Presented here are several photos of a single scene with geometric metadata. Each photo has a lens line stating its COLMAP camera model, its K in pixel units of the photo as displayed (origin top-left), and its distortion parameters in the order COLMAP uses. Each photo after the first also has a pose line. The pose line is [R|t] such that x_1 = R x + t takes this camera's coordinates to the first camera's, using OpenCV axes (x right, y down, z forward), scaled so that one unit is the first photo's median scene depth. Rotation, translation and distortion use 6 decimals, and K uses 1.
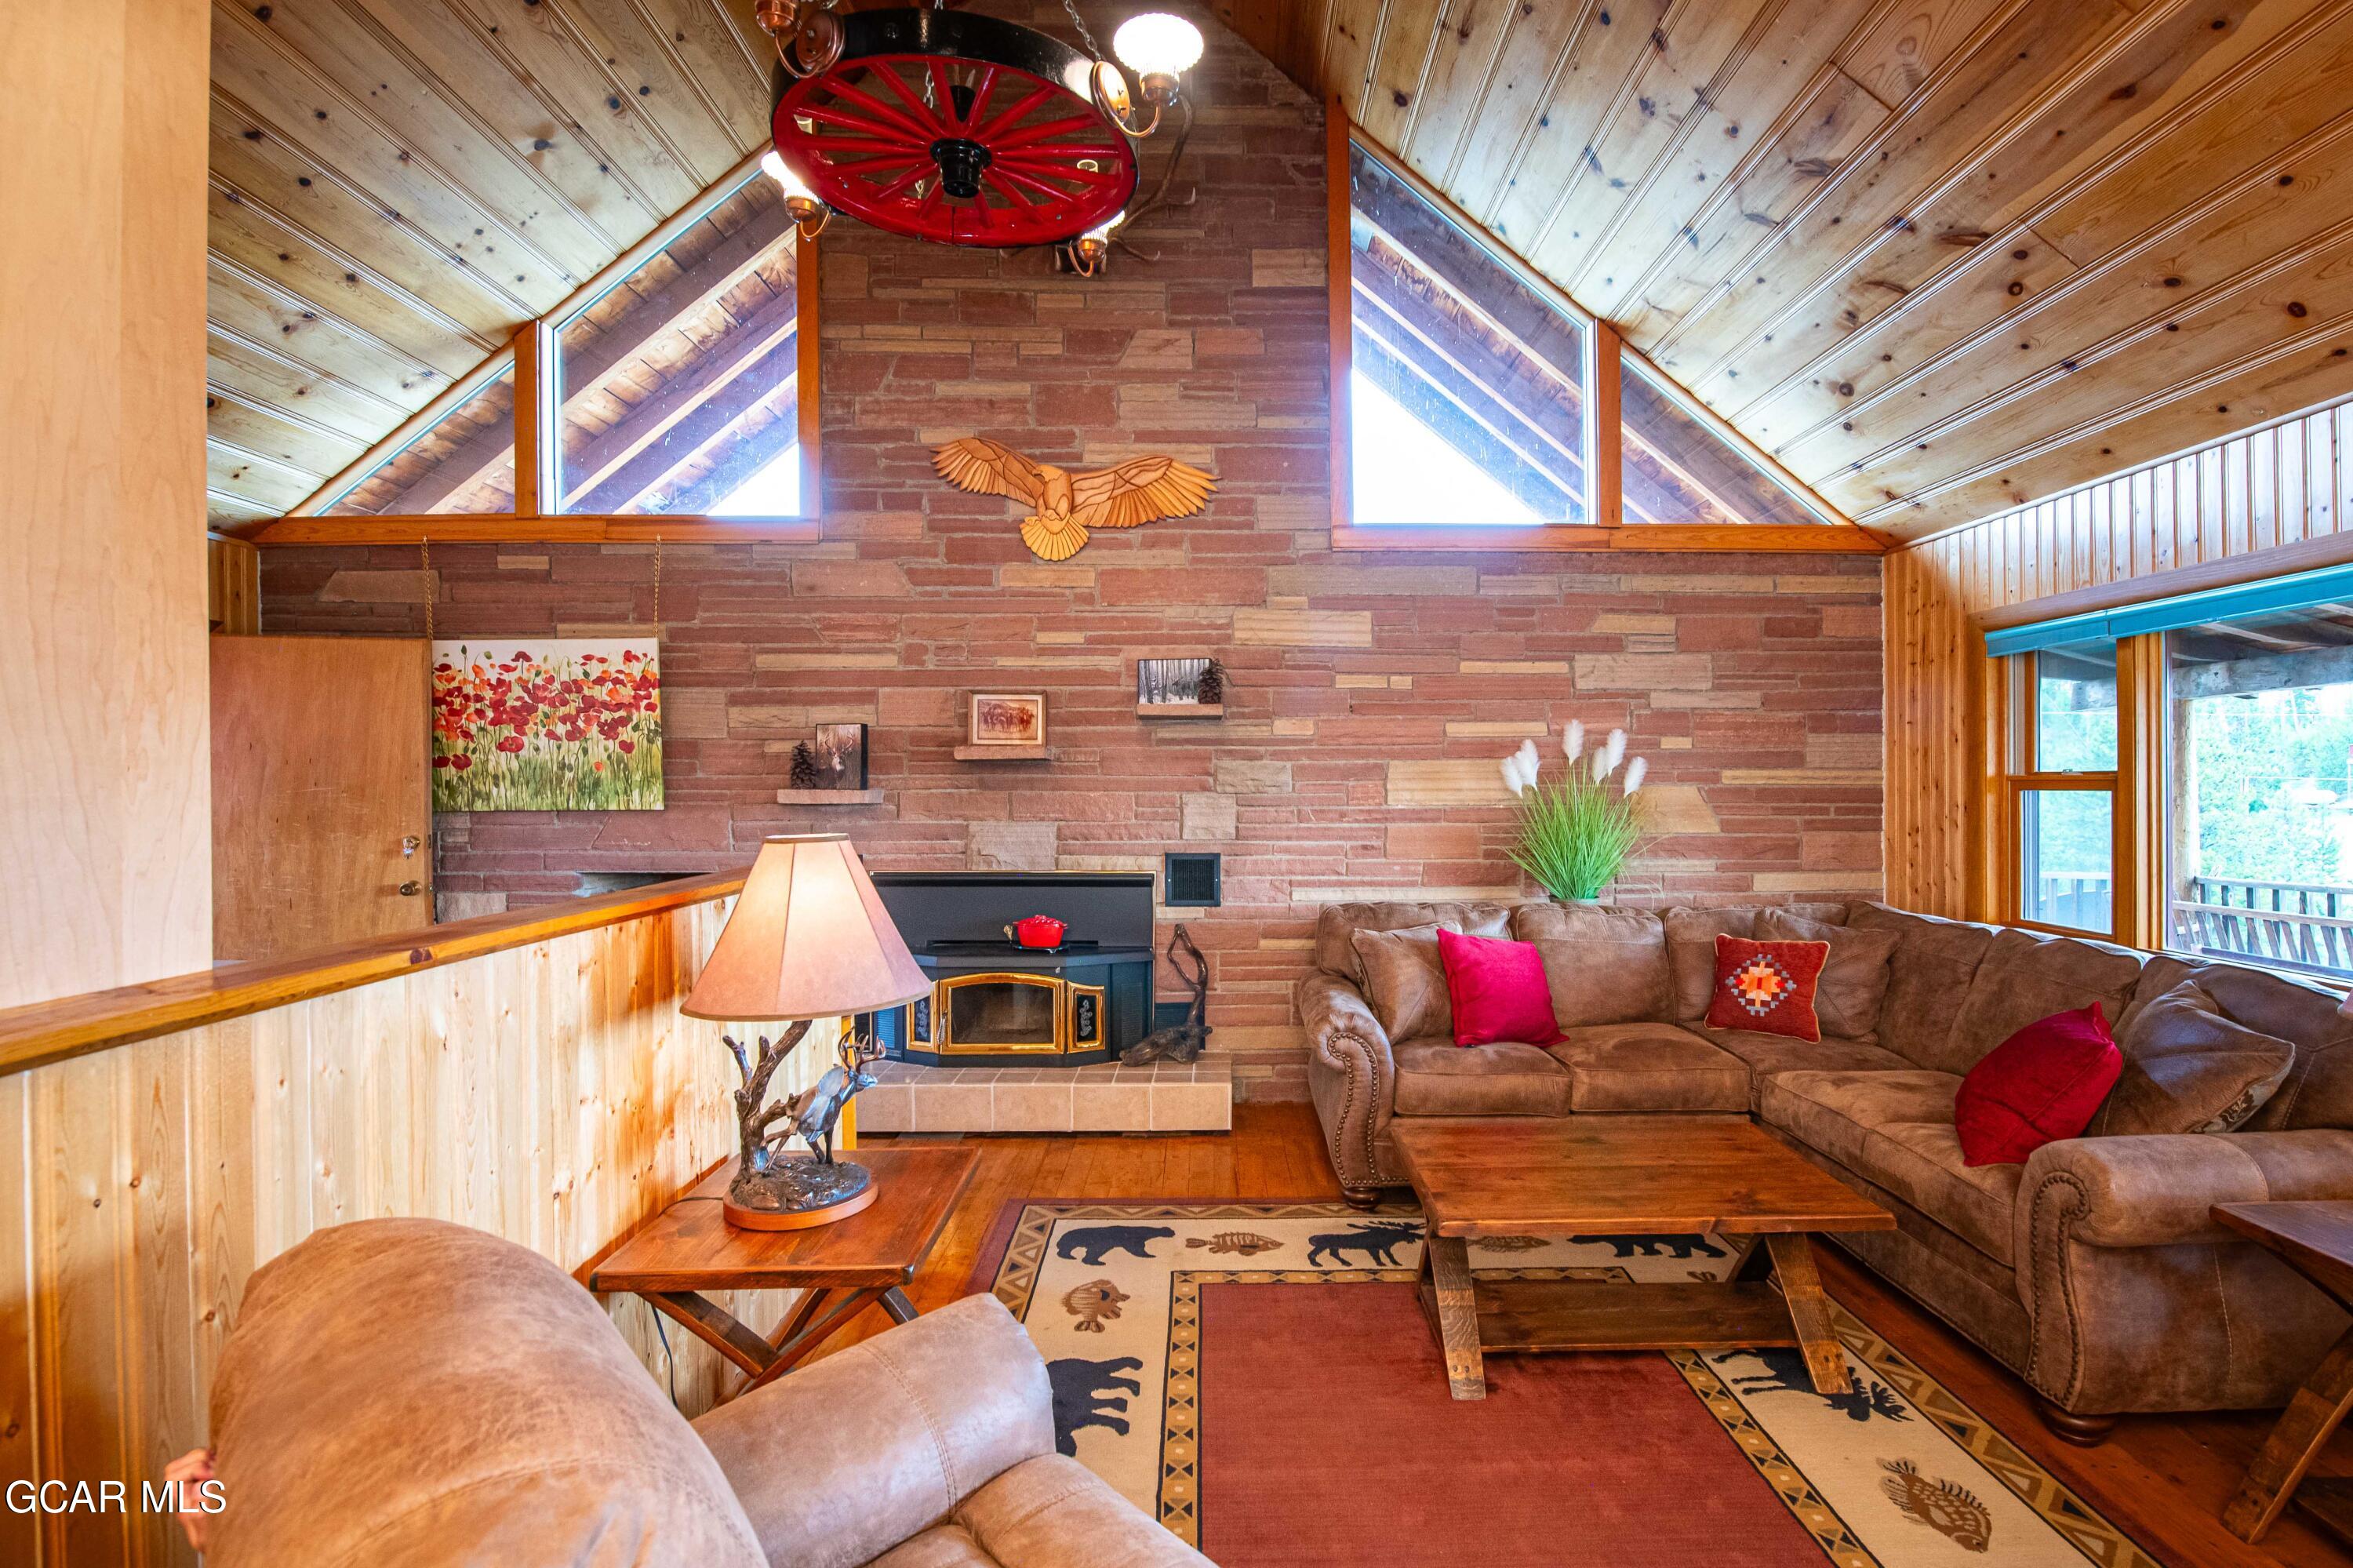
lens RADIAL K [[1119.2, 0, 1237.8], [0, 1119.2, 787.5], [0, 0, 1]] dist [-0.000071, -0.000258]
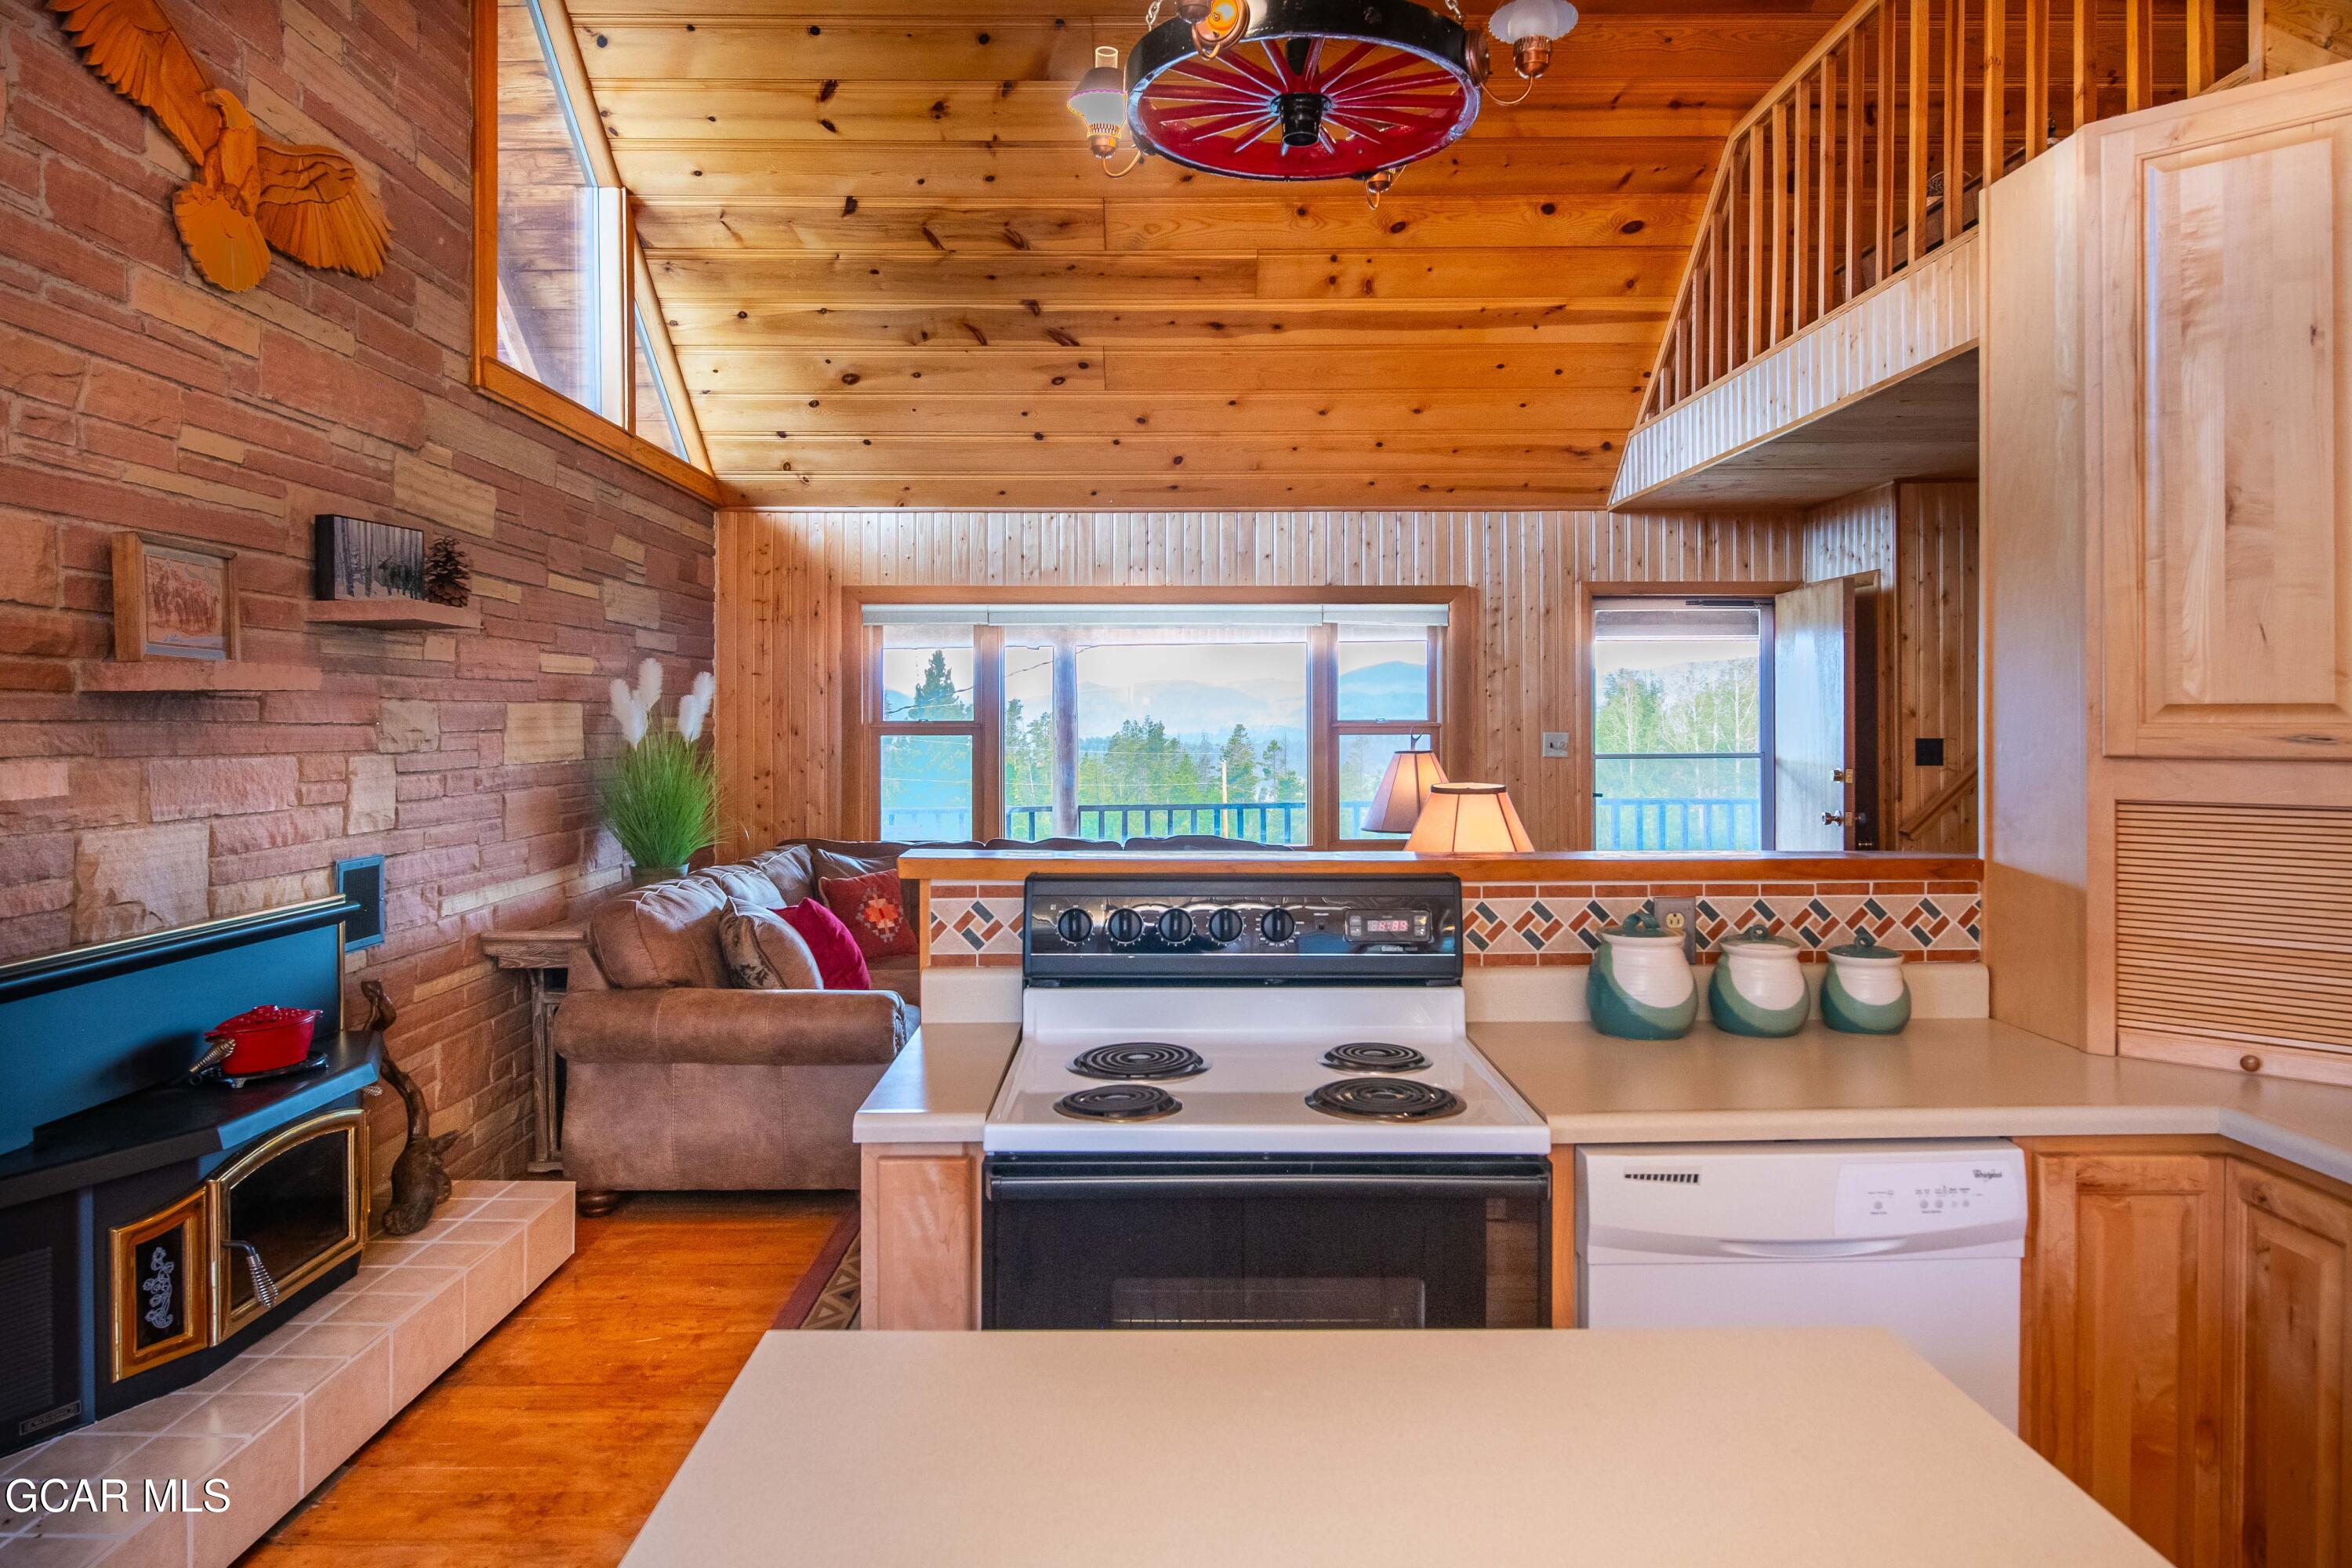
lens RADIAL K [[1455.3, 0, 1179.7], [0, 1455.3, 721.9], [0, 0, 1]] dist [-0.000341, -0.000814]
pose [[0.020356, -0.001320, 0.999792, -0.804310], [0.004553, 0.999989, 0.001228, -0.011230], [-0.999782, 0.004527, 0.020362, 0.571442]]
